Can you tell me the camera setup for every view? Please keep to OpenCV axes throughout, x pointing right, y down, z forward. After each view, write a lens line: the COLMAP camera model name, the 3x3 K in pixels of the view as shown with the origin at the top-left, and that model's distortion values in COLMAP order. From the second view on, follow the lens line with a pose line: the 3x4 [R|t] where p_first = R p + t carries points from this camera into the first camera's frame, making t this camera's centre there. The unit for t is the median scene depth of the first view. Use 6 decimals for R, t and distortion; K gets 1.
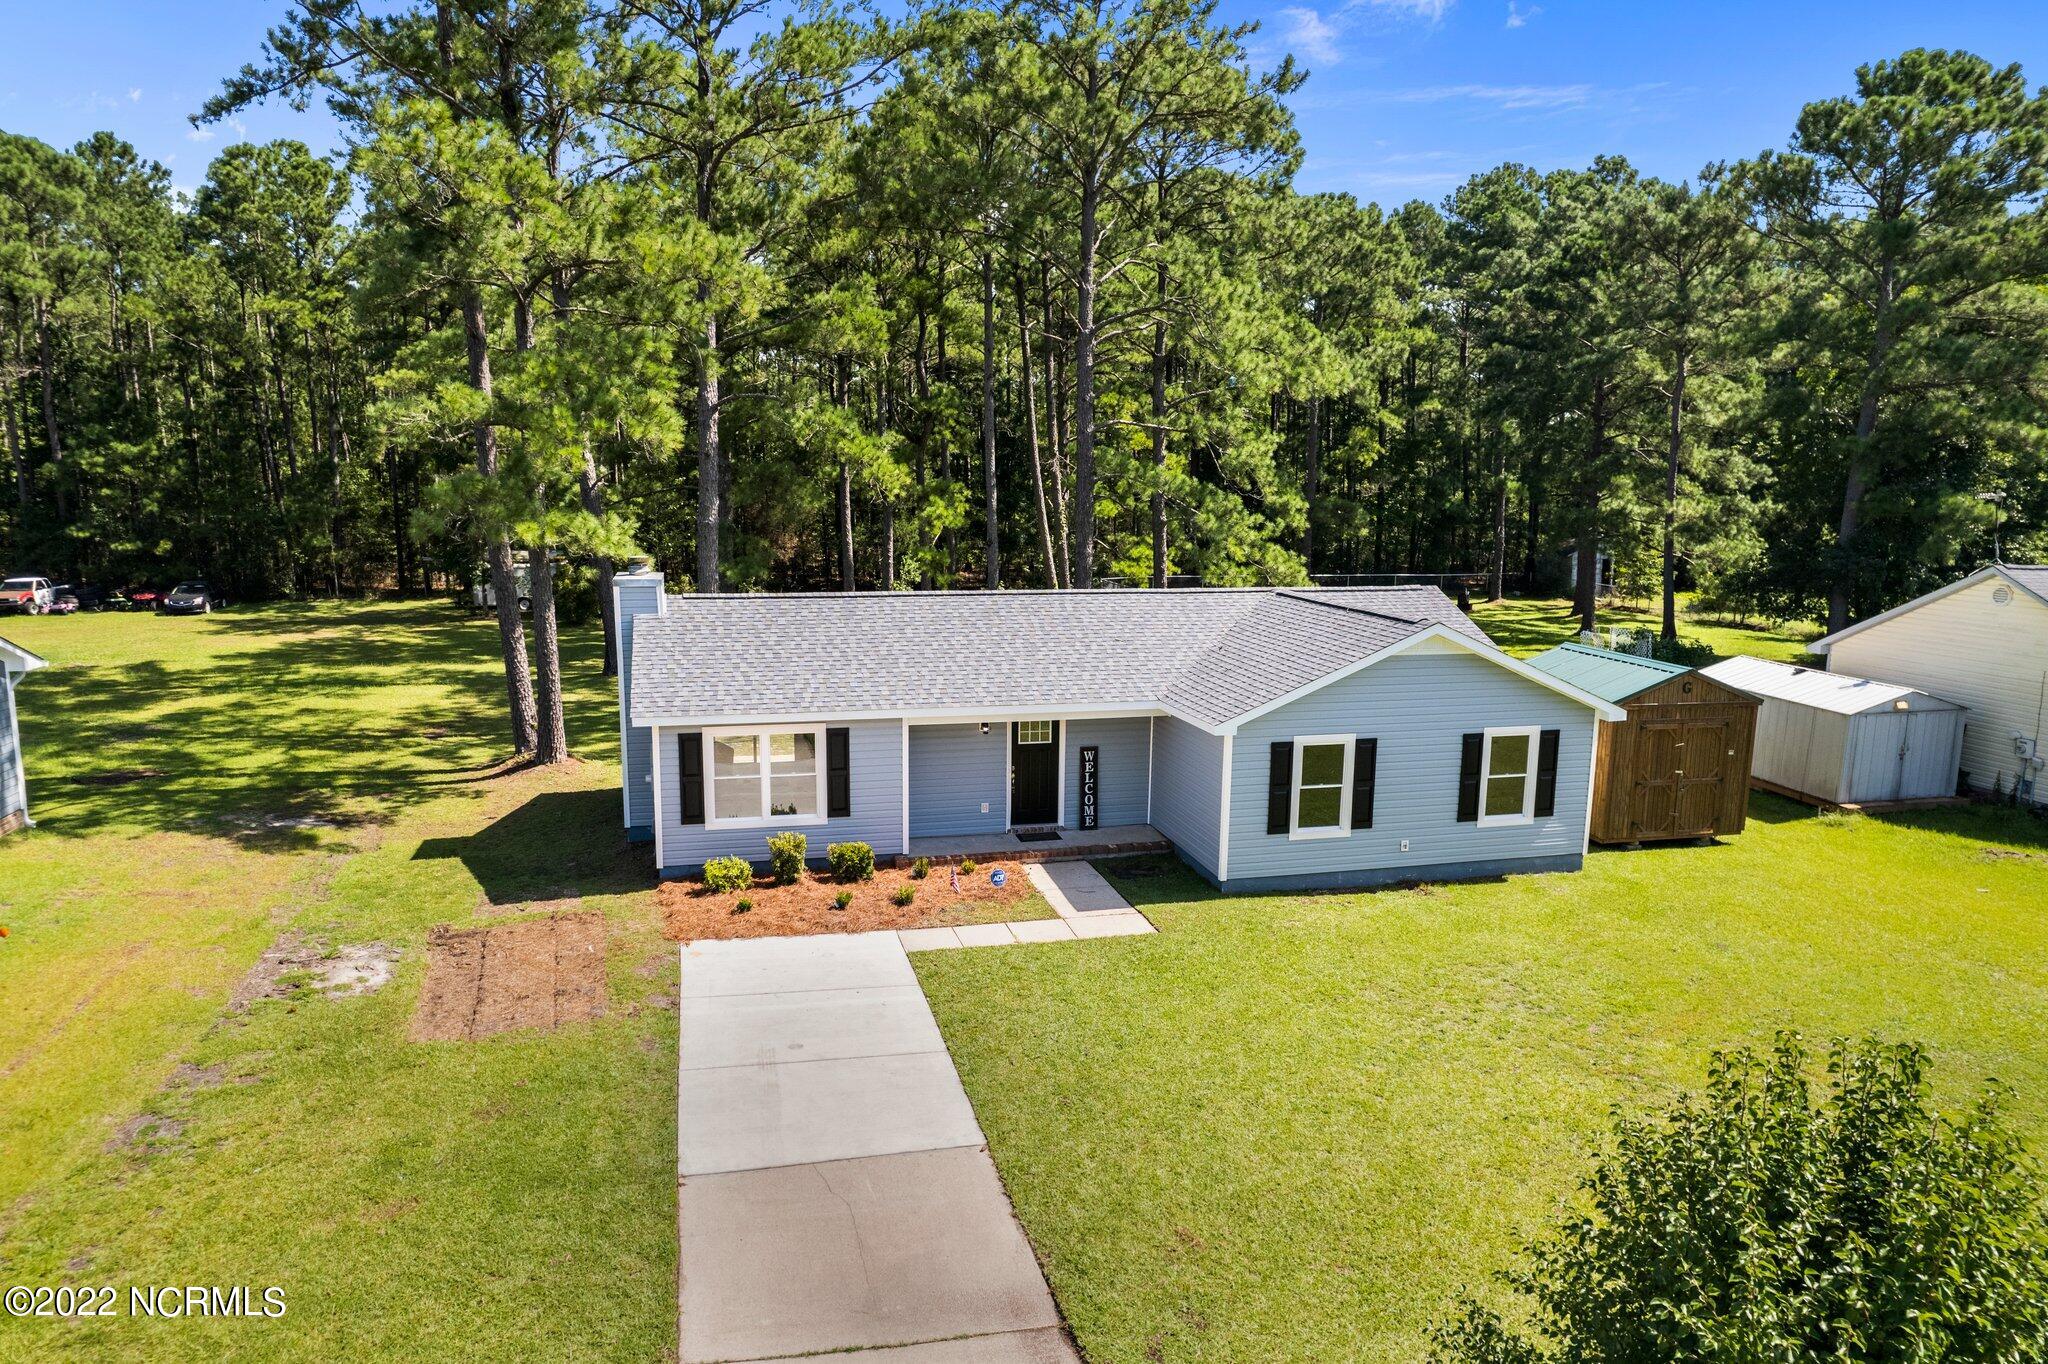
lens RADIAL K [[1334.5, 0, 1007.0], [0, 1334.5, 682.0], [0, 0, 1]] dist [-0.072059, 0.055919]
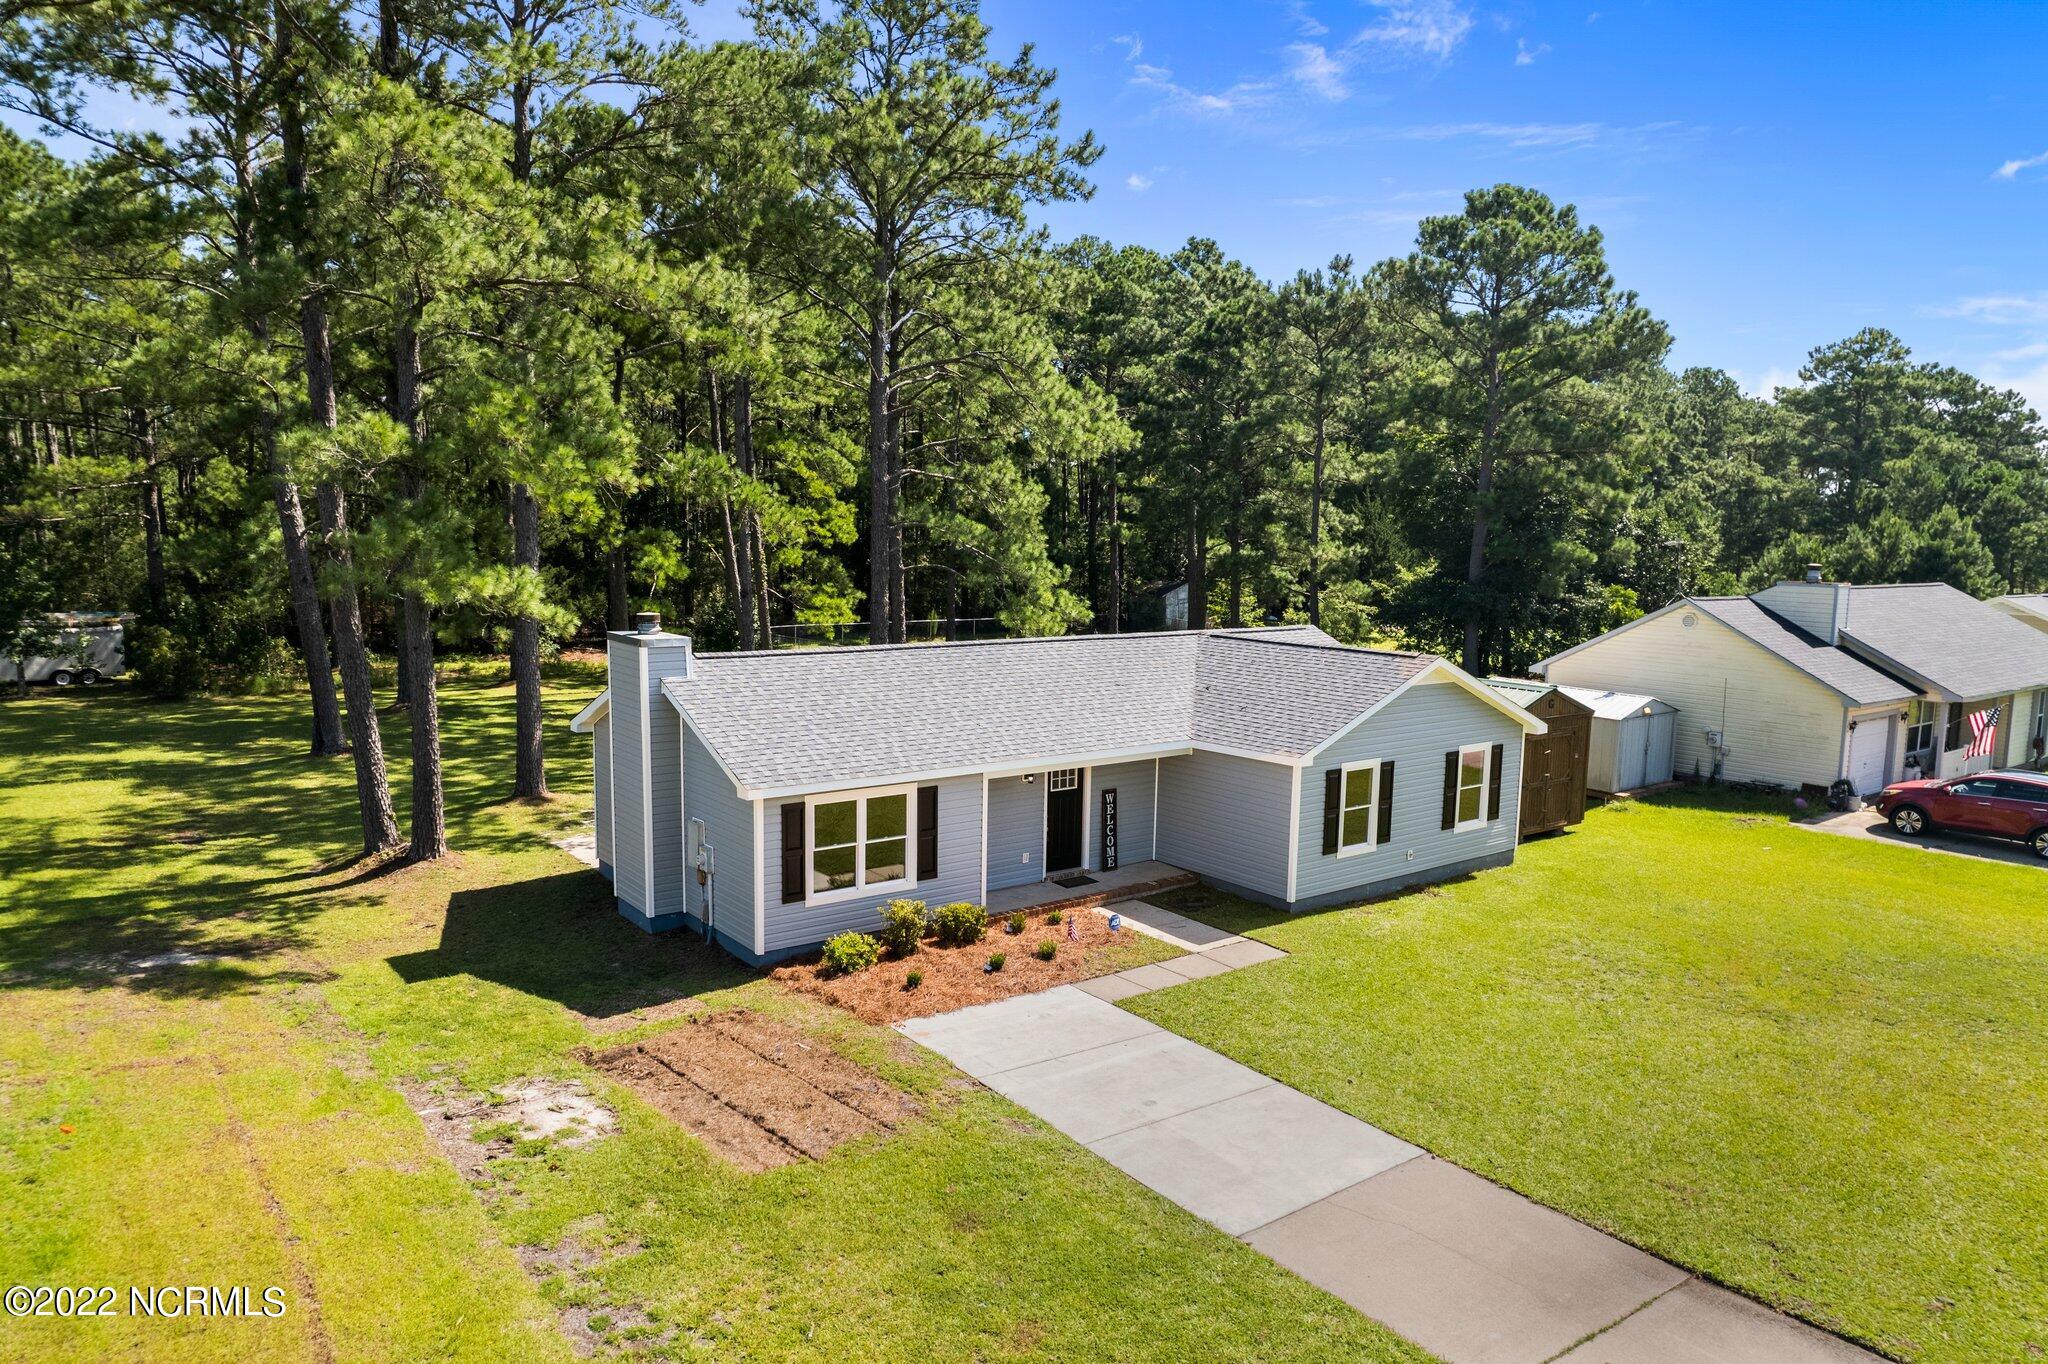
lens RADIAL K [[1352.0, 0, 1024.0], [0, 1352.0, 682.0], [0, 0, 1]] dist [-0.073021, 0.055972]
pose [[0.917730, -0.040757, 0.395108, -0.436035], [0.054875, 0.998193, -0.024492, -0.012959], [-0.393395, 0.044159, 0.918308, 0.072408]]
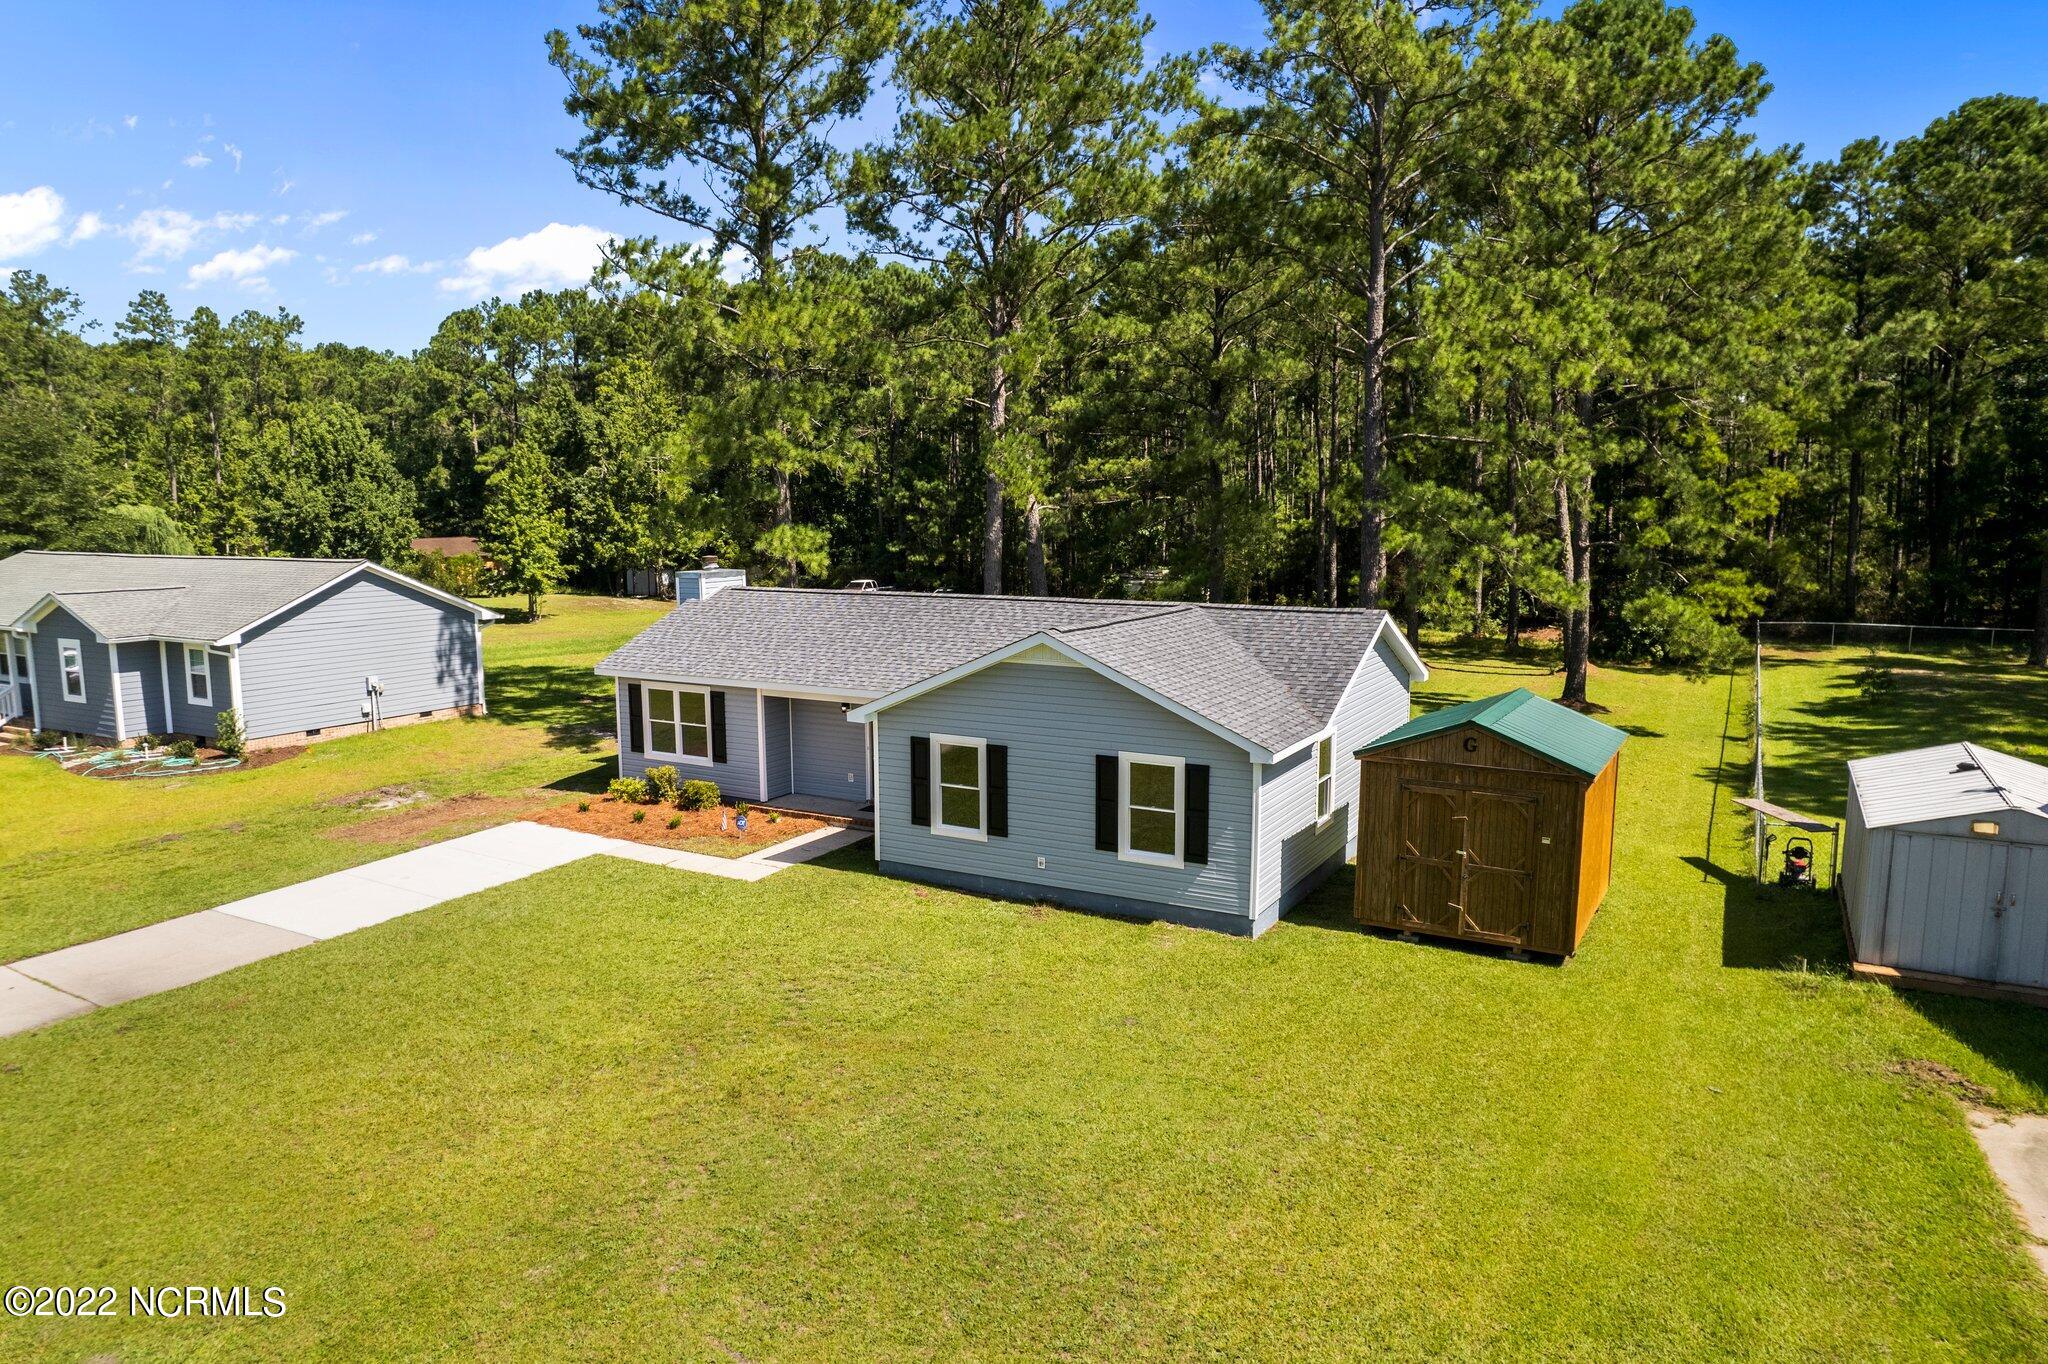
lens RADIAL K [[1289.5, 0, 1030.2], [0, 1289.5, 717.7], [0, 0, 1]] dist [-0.067434, 0.046316]
pose [[0.731897, 0.099133, -0.674165, 0.895855], [-0.095936, 0.994497, 0.042084, -0.019637], [0.674628, 0.033875, 0.737380, 0.292454]]
